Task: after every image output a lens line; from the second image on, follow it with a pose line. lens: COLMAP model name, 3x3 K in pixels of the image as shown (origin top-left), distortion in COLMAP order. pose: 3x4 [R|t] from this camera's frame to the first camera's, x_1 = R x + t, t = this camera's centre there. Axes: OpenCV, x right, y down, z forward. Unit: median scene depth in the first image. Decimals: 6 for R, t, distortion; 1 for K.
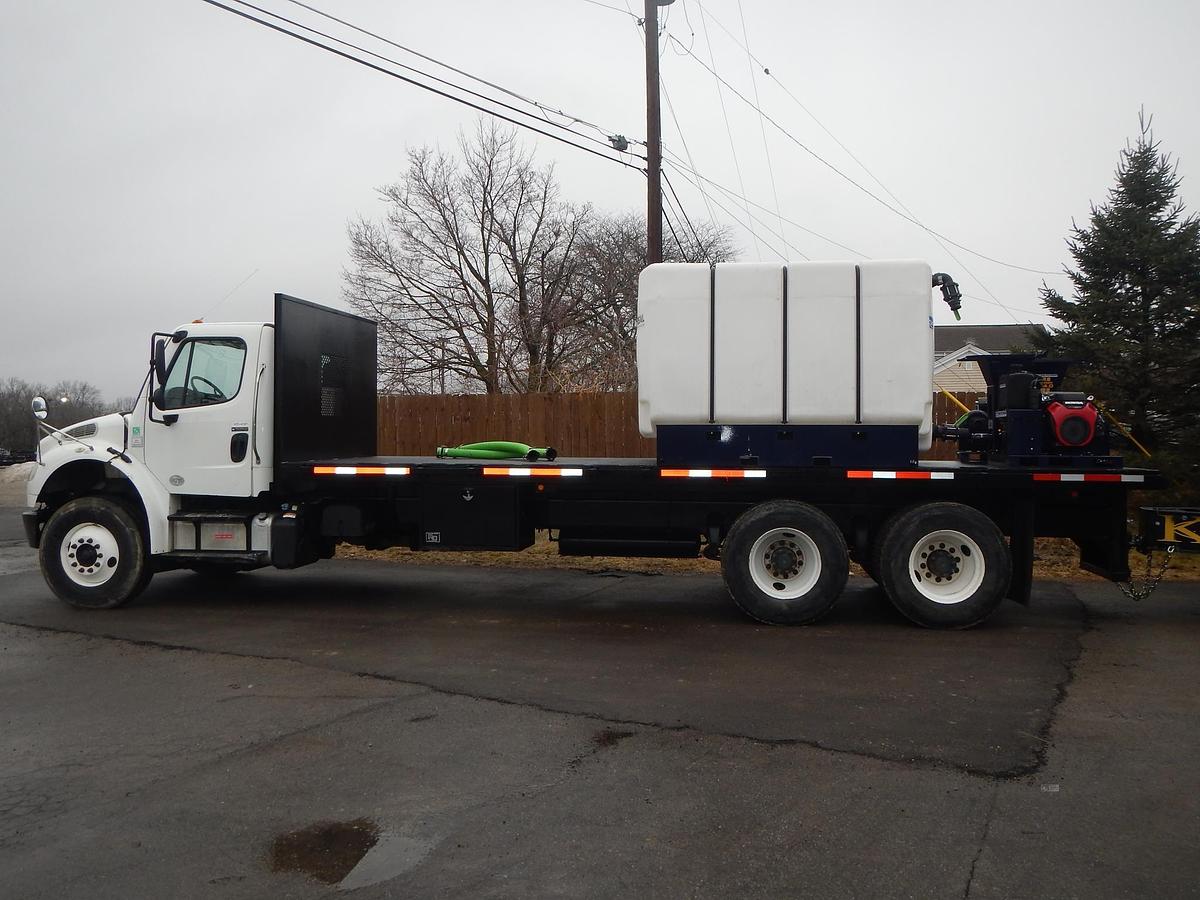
lens RADIAL K [[985.5, 0, 604.9], [0, 985.5, 452.6], [0, 0, 1]] dist [0.004273, -0.009311]
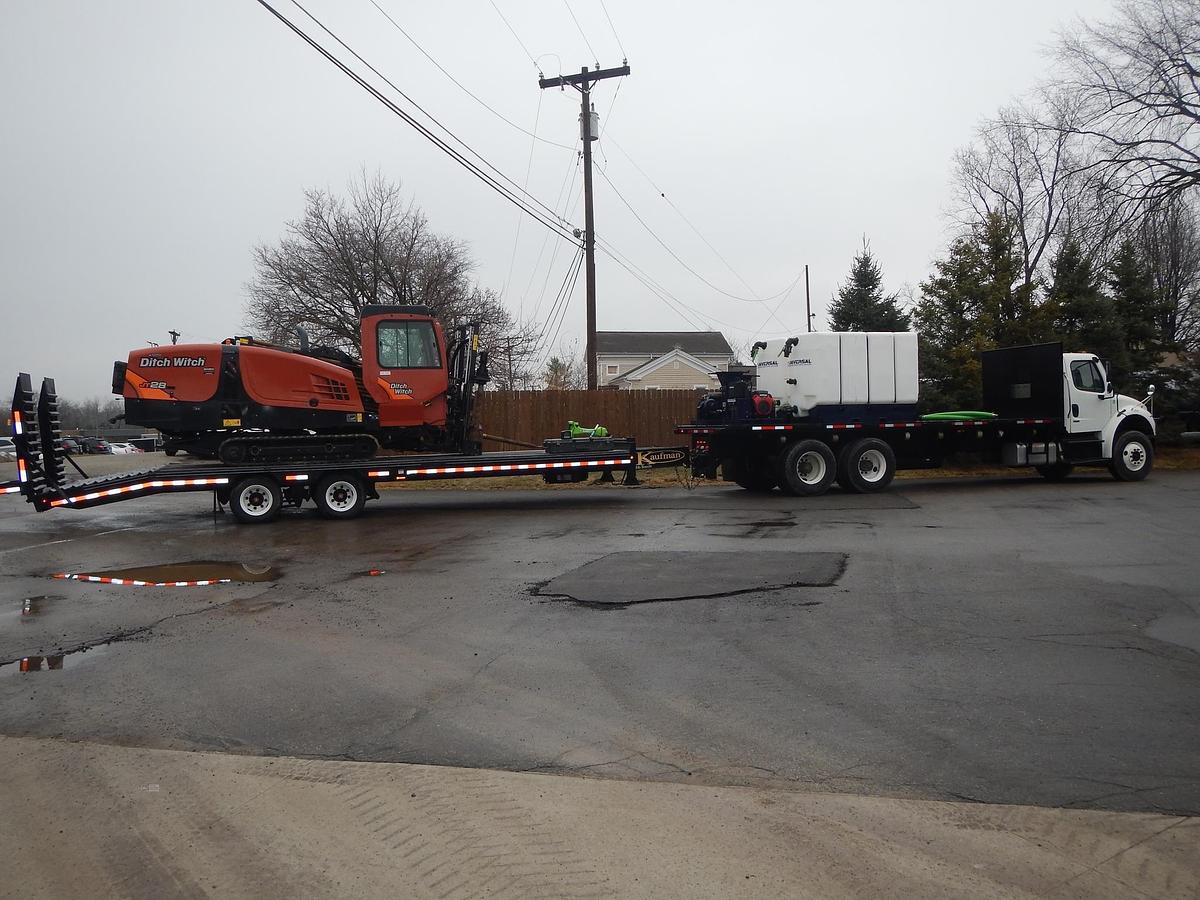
lens RADIAL K [[1080.9, 0, 663.1], [0, 1080.9, 450.1], [0, 0, 1]] dist [0.002547, -0.000825]
pose [[0.923217, -0.022514, 0.383618, -0.912405], [0.024169, 0.999708, 0.000508, 0.059062], [-0.383517, 0.008803, 0.923492, -1.108695]]
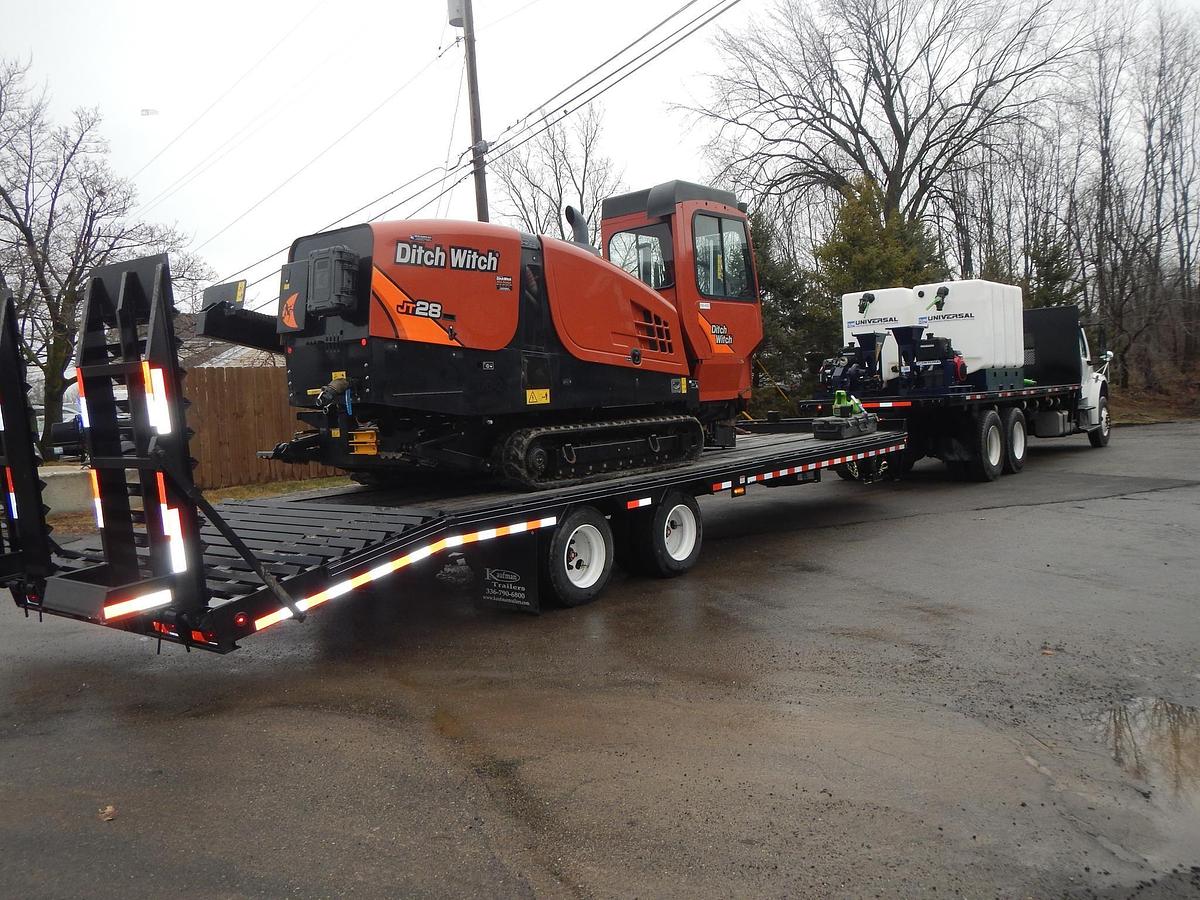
lens RADIAL K [[984.4, 0, 632.8], [0, 984.4, 462.2], [0, 0, 1]] dist [0.003936, -0.005536]
pose [[0.597847, -0.075124, 0.798083, -1.467297], [0.057947, 0.997044, 0.050444, 0.012876], [-0.799513, 0.016089, 0.600433, 0.328960]]
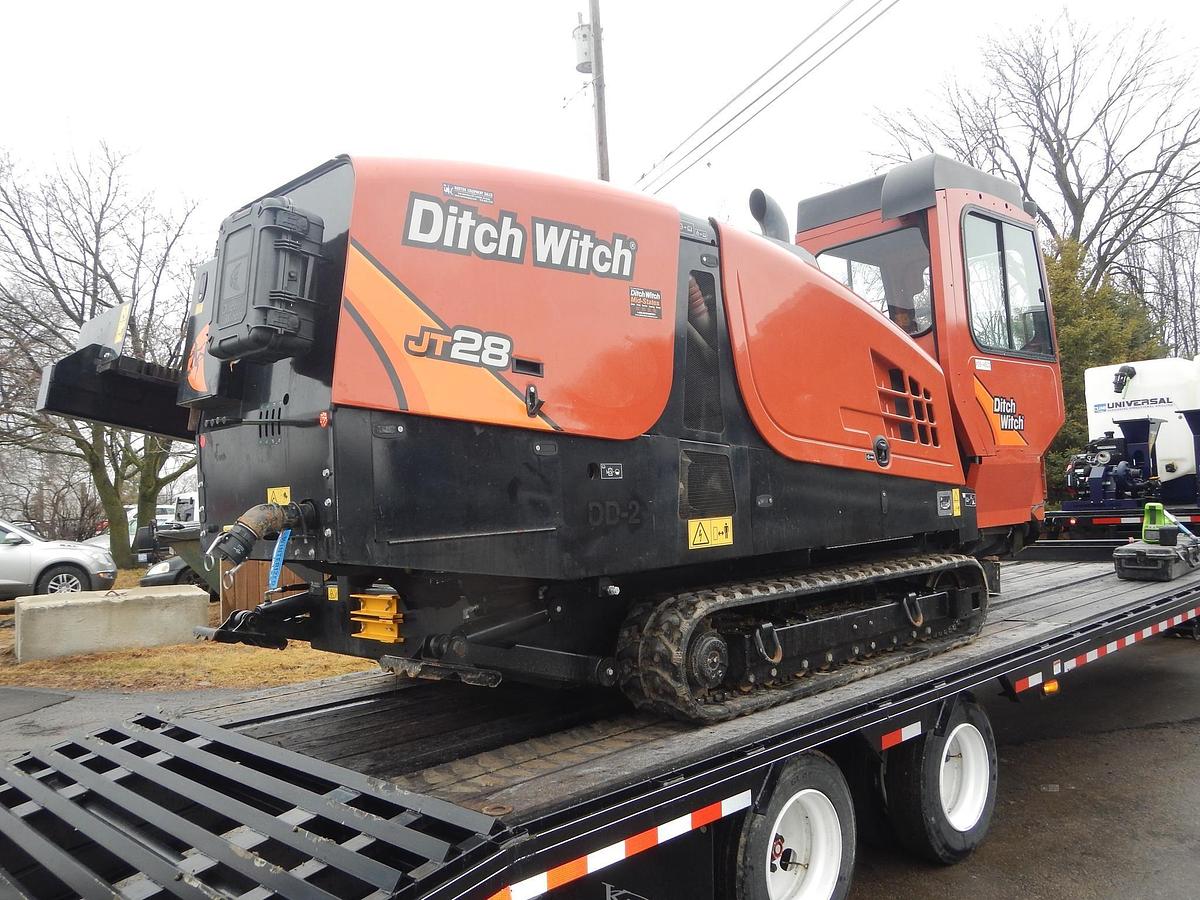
lens RADIAL K [[989.9, 0, 629.0], [0, 989.9, 455.5], [0, 0, 1]] dist [0.001459, 0.060726]
pose [[0.700381, 0.006503, 0.713739, -1.184932], [0.052860, 0.996740, -0.060952, -0.012072], [-0.711809, 0.080418, 0.697754, 0.606762]]
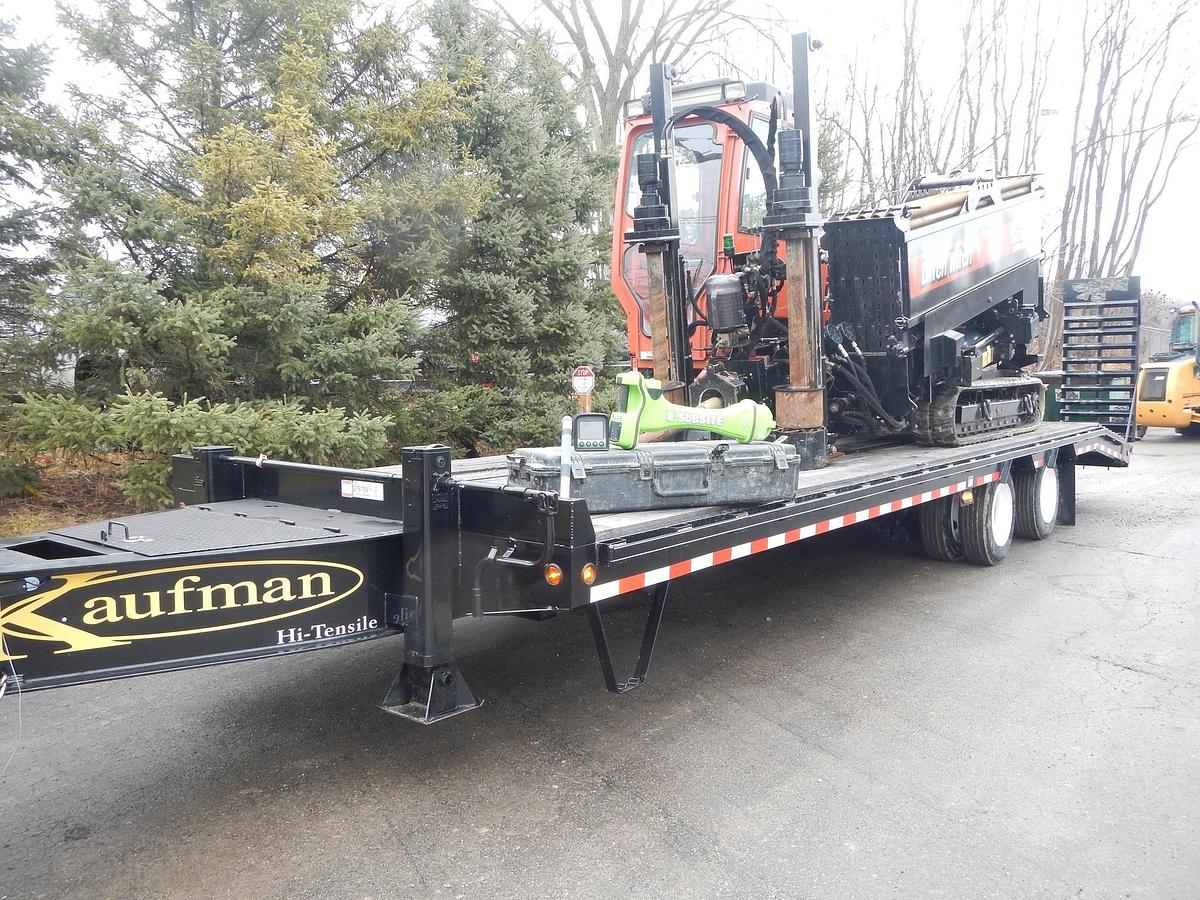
lens RADIAL K [[985.5, 0, 604.9], [0, 985.5, 452.6], [0, 0, 1]] dist [0.004273, -0.009311]
pose [[0.471807, -0.081174, 0.877957, 0.412273], [0.021230, 0.996510, 0.080726, -0.004021], [-0.881446, -0.019448, 0.471884, 0.672325]]
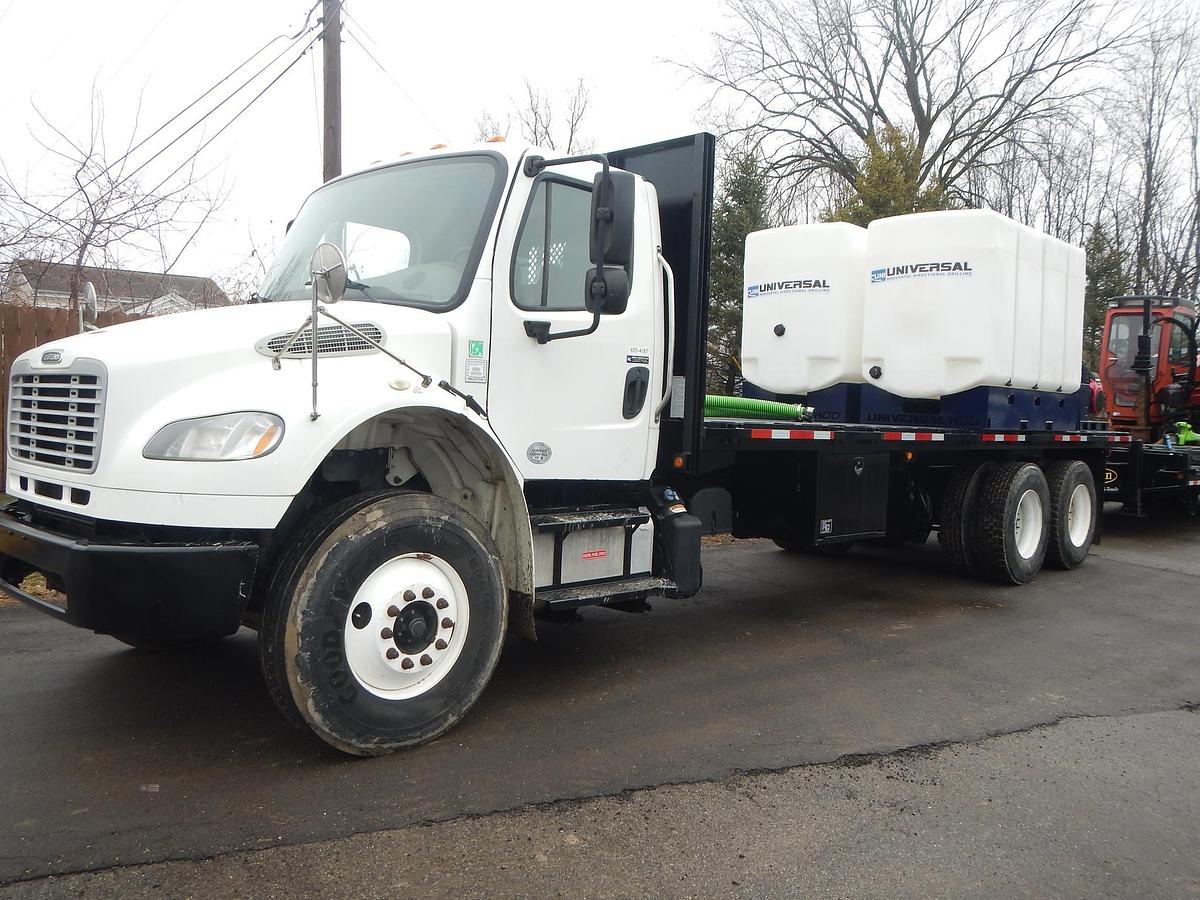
lens RADIAL K [[985.5, 0, 604.9], [0, 985.5, 452.6], [0, 0, 1]] dist [0.004273, -0.009311]
pose [[0.603781, -0.015528, 0.796999, -0.818764], [-0.025723, 0.998910, 0.038949, 0.007490], [-0.796735, -0.044018, 0.602724, 0.671051]]
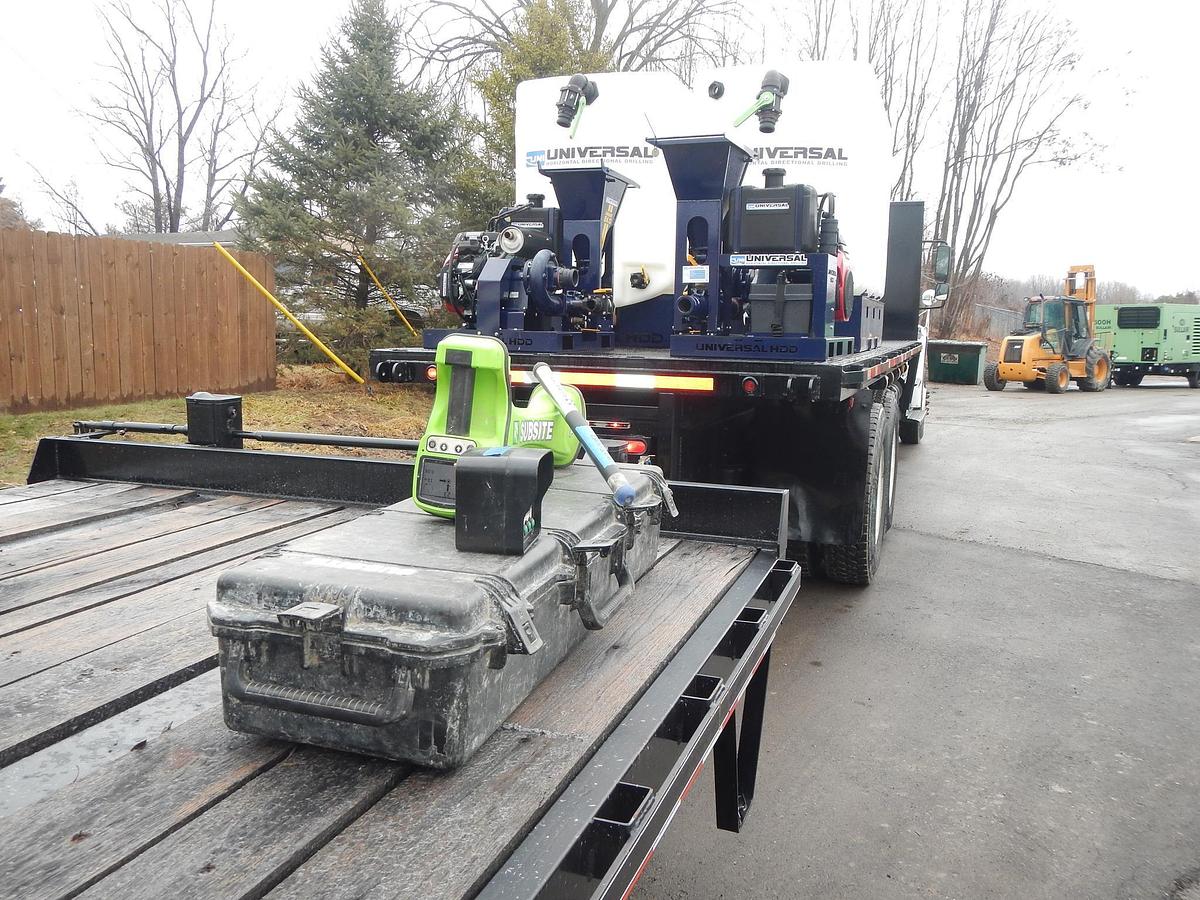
lens RADIAL K [[985.5, 0, 604.9], [0, 985.5, 452.6], [0, 0, 1]] dist [0.004273, -0.009311]
pose [[0.334733, -0.111406, 0.935705, -0.440078], [-0.009097, 0.992558, 0.121429, -0.001000], [-0.942269, -0.049158, 0.331228, 0.795820]]
